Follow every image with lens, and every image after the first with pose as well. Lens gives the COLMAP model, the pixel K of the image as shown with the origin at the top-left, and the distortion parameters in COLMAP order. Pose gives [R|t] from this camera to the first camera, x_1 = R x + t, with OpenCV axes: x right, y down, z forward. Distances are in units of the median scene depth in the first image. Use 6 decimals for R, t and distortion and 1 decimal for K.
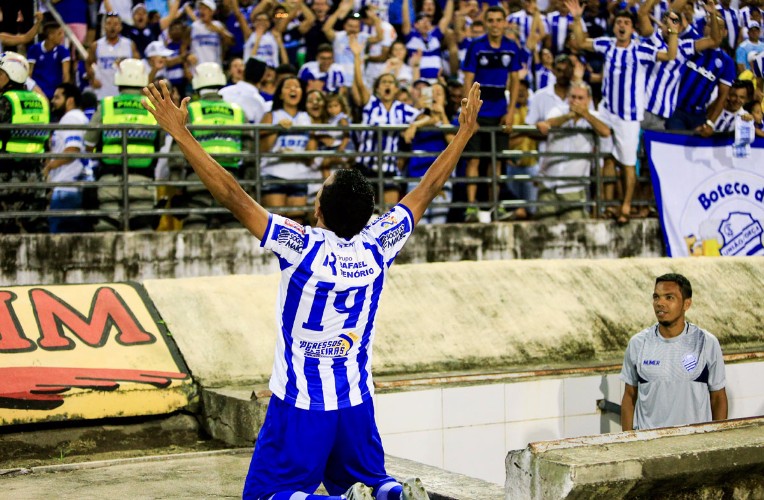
lens RADIAL K [[1748.9, 0, 382.0], [0, 1748.9, 250.0], [0, 0, 1]] dist [-0.282139, 0.336180]
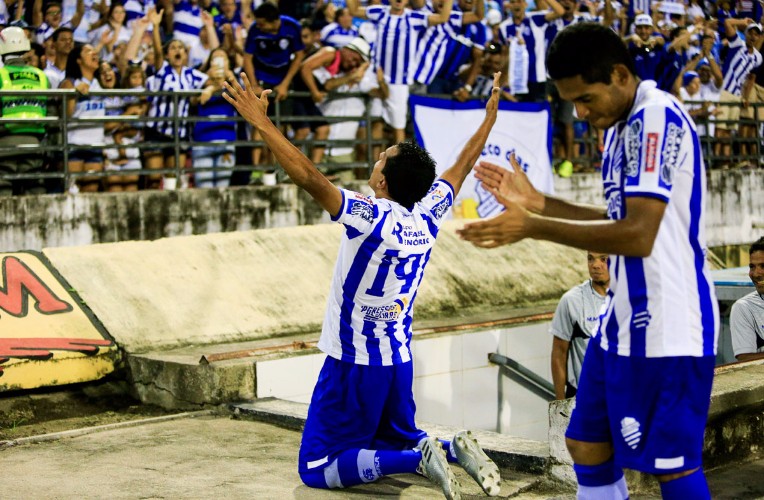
lens RADIAL K [[1748.9, 0, 382.0], [0, 1748.9, 250.0], [0, 0, 1]] dist [-0.282139, 0.336180]
pose [[0.967411, -0.017952, 0.252574, -0.175466], [0.011368, 0.999557, 0.027505, -0.006276], [-0.252956, -0.023737, 0.967187, -0.014030]]
